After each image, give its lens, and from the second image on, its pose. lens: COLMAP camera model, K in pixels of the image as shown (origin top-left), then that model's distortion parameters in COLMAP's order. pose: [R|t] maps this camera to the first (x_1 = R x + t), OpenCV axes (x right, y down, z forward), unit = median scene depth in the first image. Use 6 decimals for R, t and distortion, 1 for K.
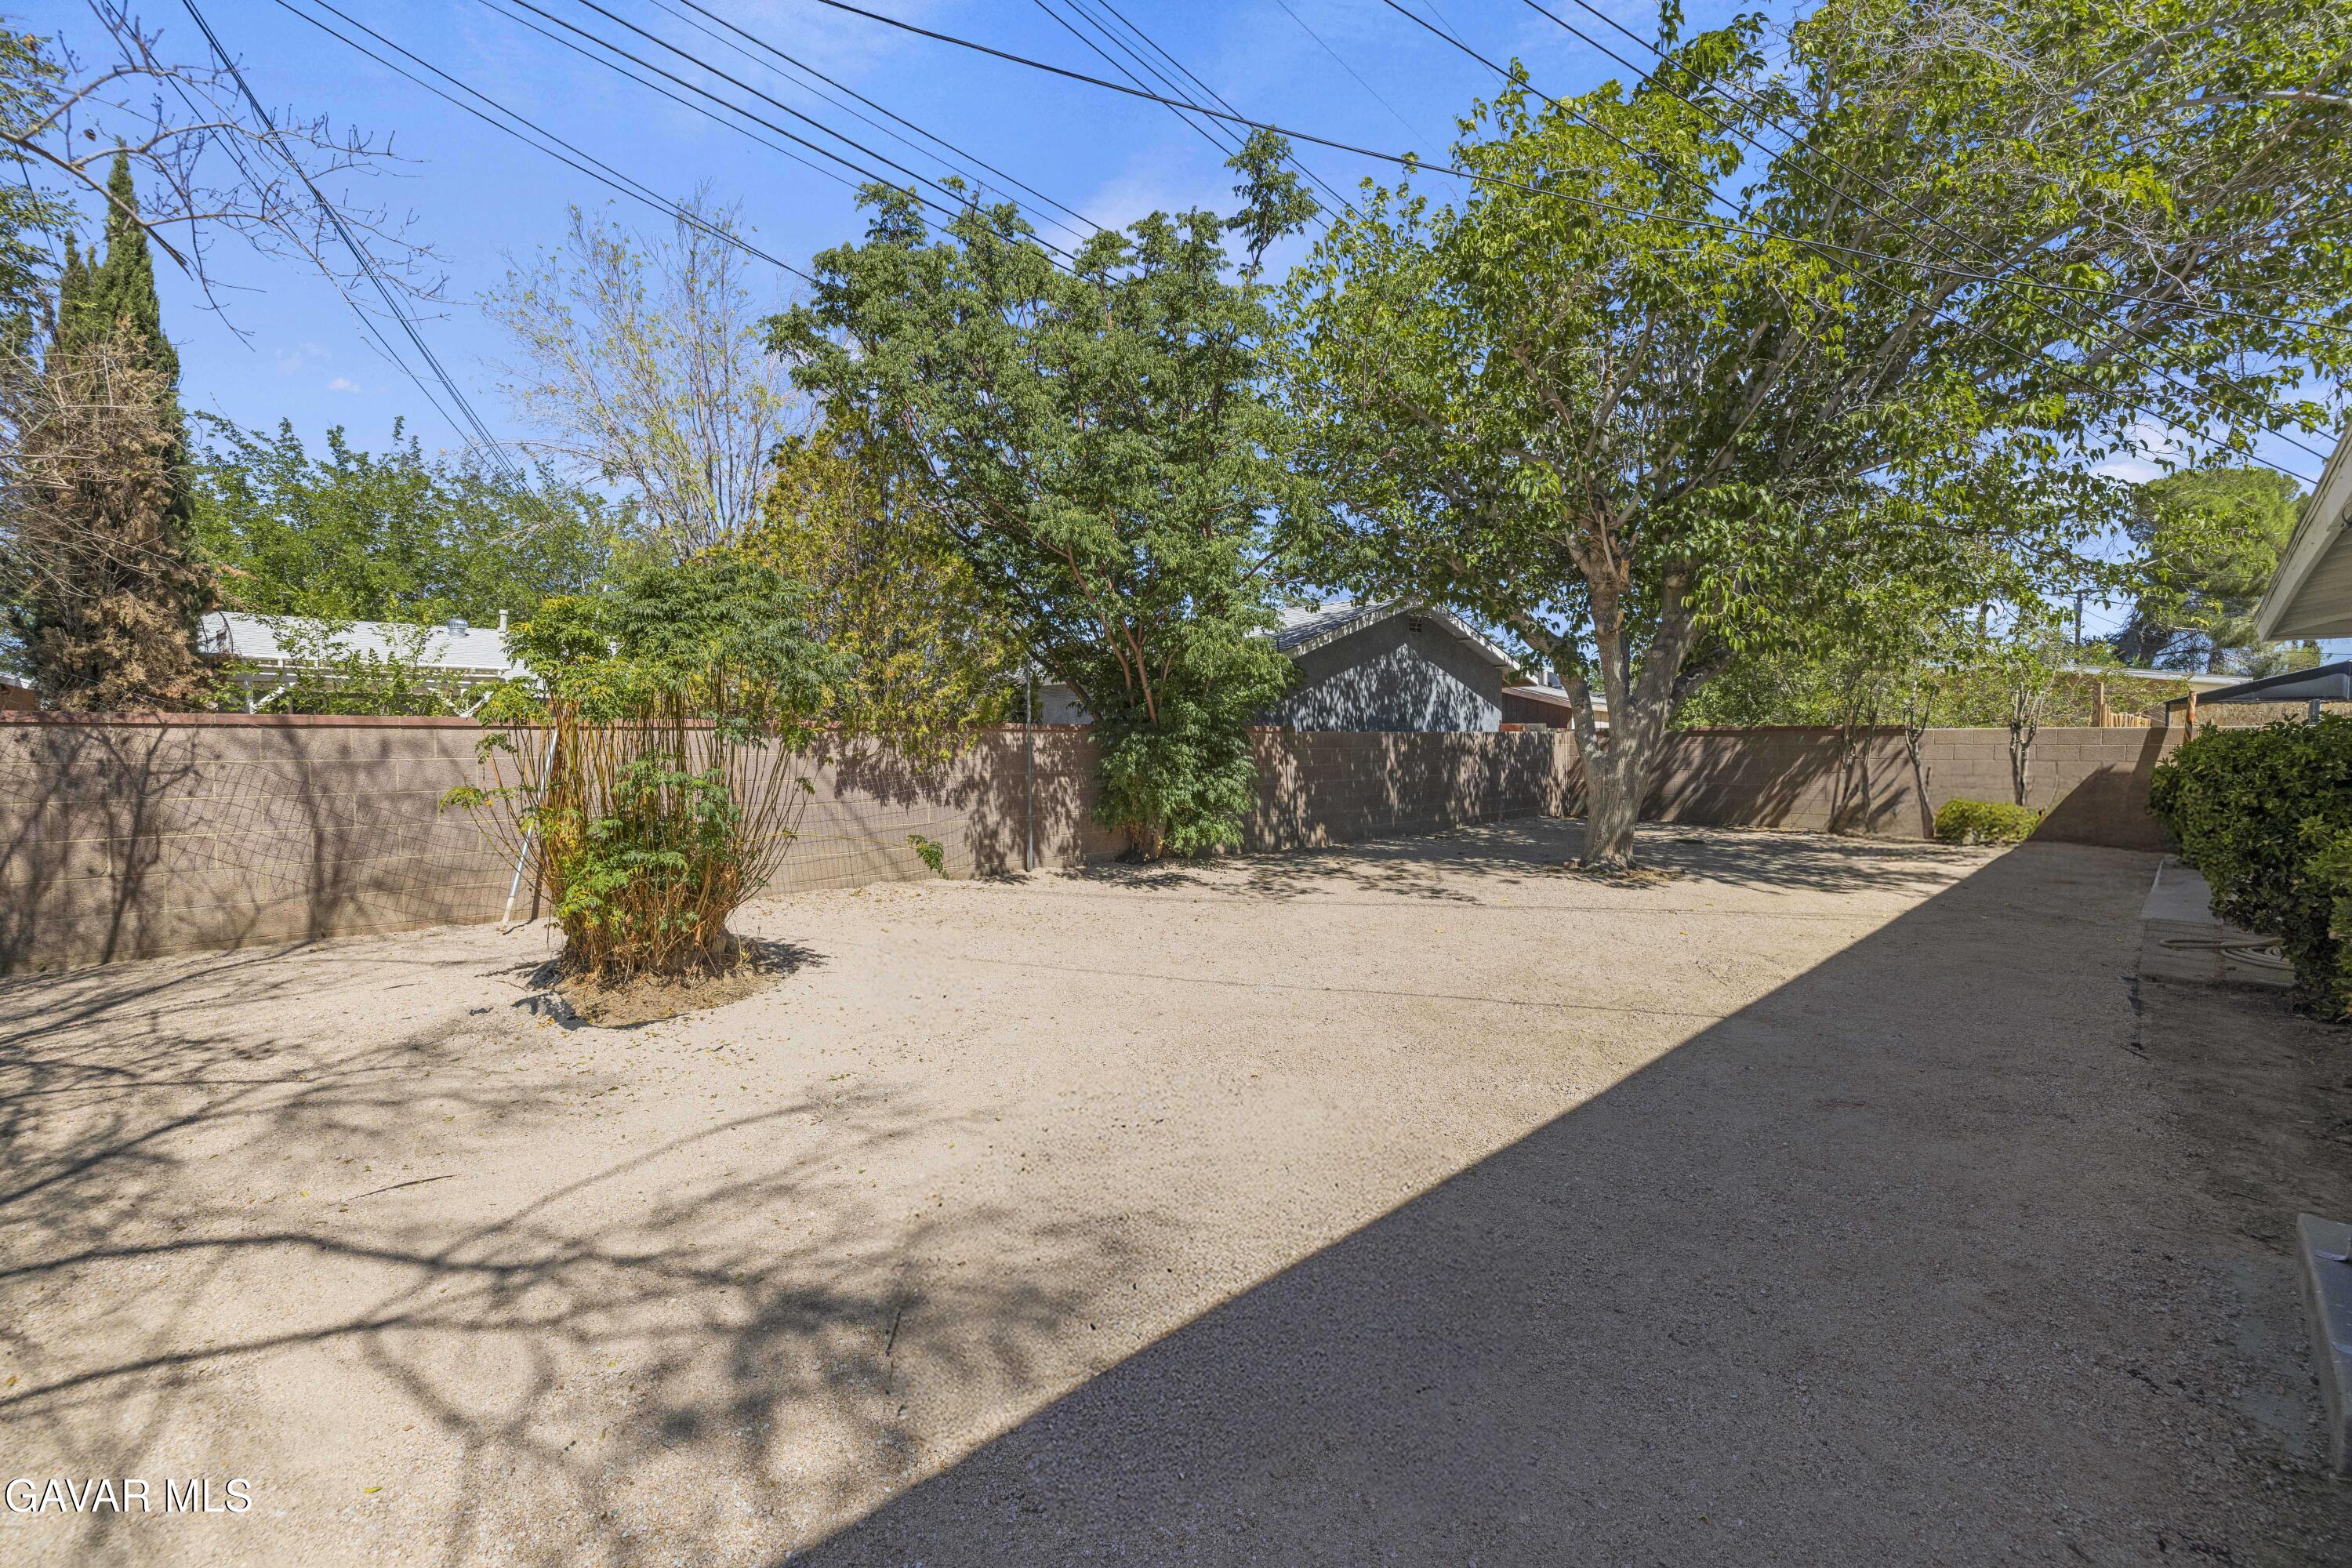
lens RADIAL K [[998.4, 0, 1180.5], [0, 998.4, 779.0], [0, 0, 1]] dist [0.005482, -0.000091]
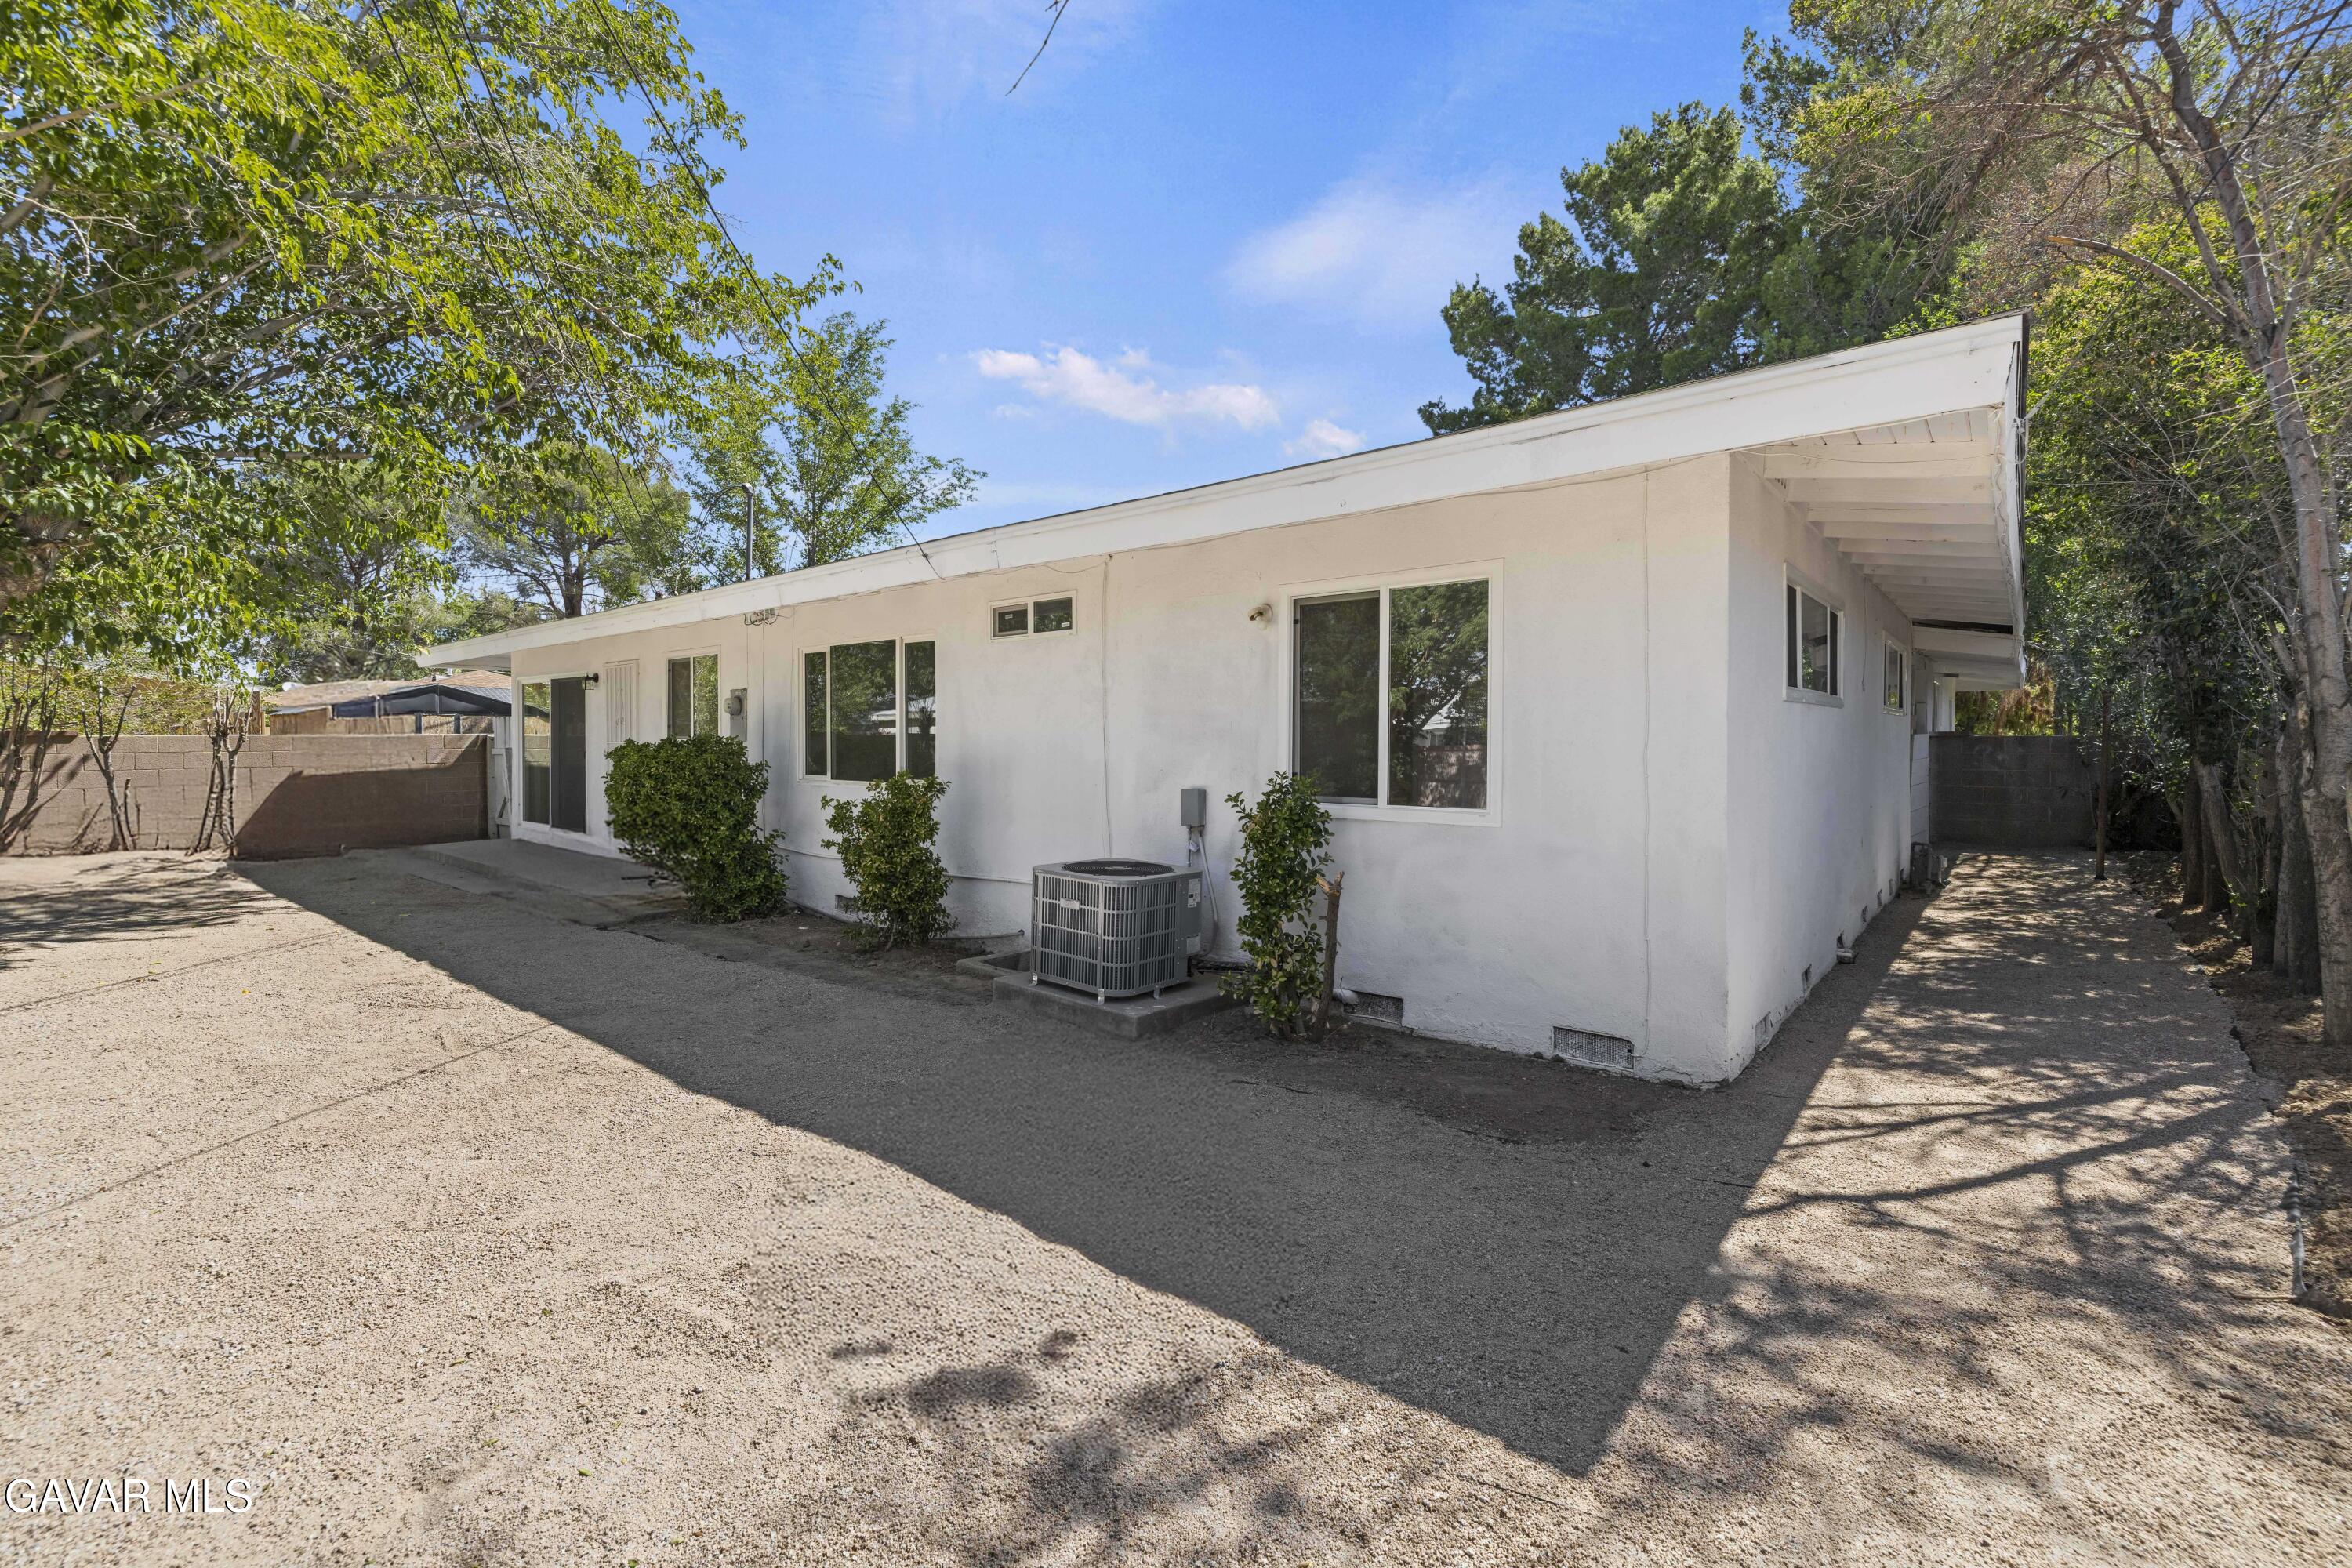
lens RADIAL K [[998.4, 0, 1150.7], [0, 998.4, 743.9], [0, 0, 1]] dist [0.005482, -0.000091]
pose [[-0.081394, -0.010892, 0.996622, -0.223344], [0.043890, 0.998931, 0.014502, -0.017004], [-0.995715, 0.044922, -0.080829, 0.180639]]
